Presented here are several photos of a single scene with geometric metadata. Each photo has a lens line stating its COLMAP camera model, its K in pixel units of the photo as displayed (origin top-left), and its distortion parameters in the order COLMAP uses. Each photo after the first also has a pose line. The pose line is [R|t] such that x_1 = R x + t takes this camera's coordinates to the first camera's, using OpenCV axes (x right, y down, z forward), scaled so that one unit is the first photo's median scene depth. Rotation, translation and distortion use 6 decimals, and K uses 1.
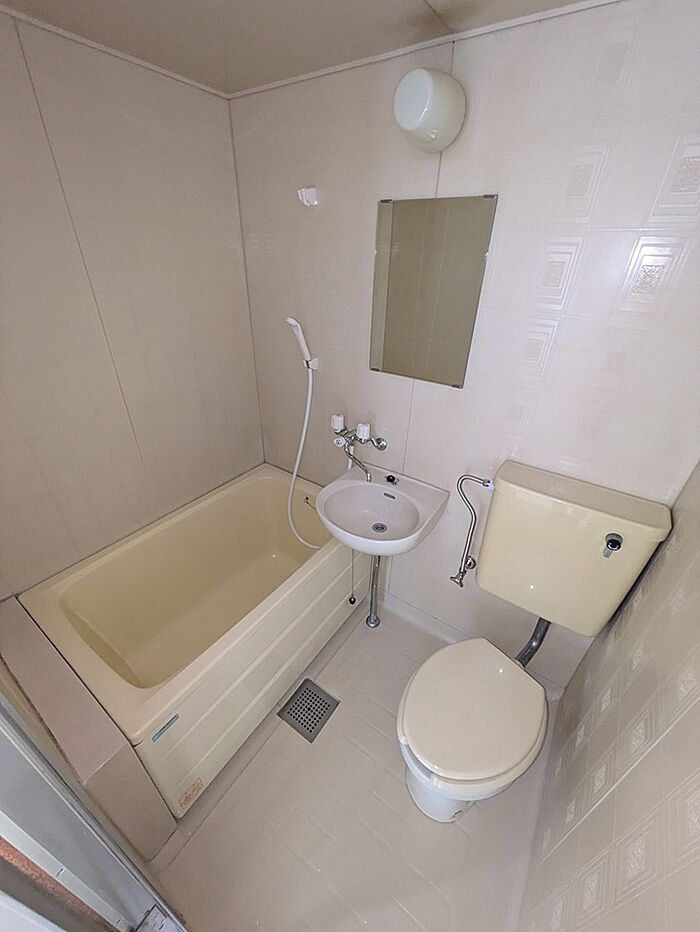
lens RADIAL K [[370.7, 0, 349.6], [0, 370.7, 468.8], [0, 0, 1]] dist [0.000268, 0.000349]
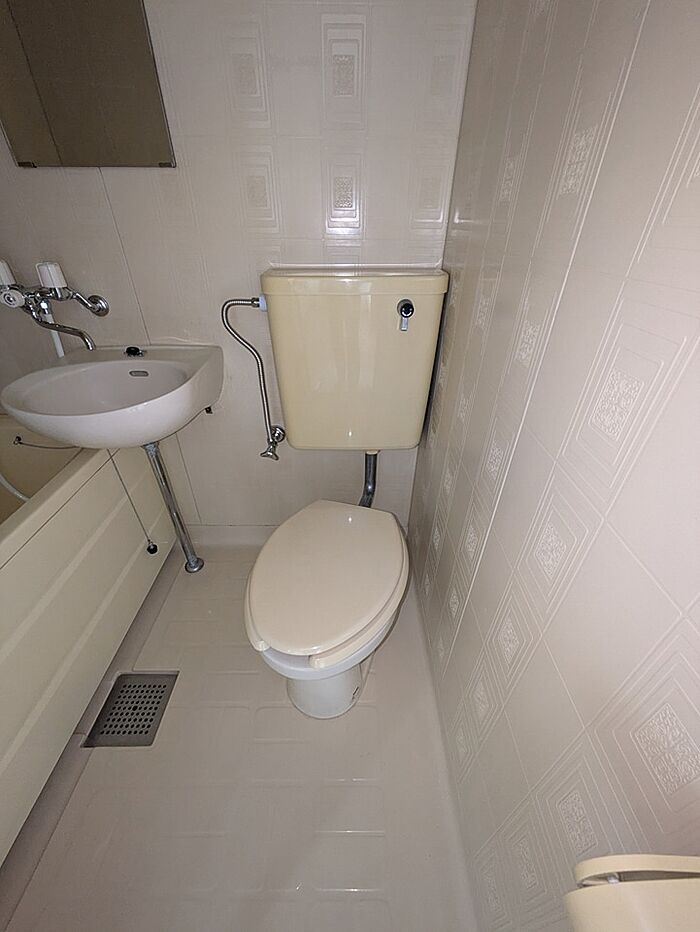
lens RADIAL K [[370.7, 0, 349.6], [0, 370.7, 468.8], [0, 0, 1]] dist [0.000268, 0.000349]
pose [[0.820538, -0.338933, 0.460263, 0.050753], [0.305707, 0.940607, 0.147651, 0.259023], [-0.482970, 0.019553, 0.875418, 0.208489]]
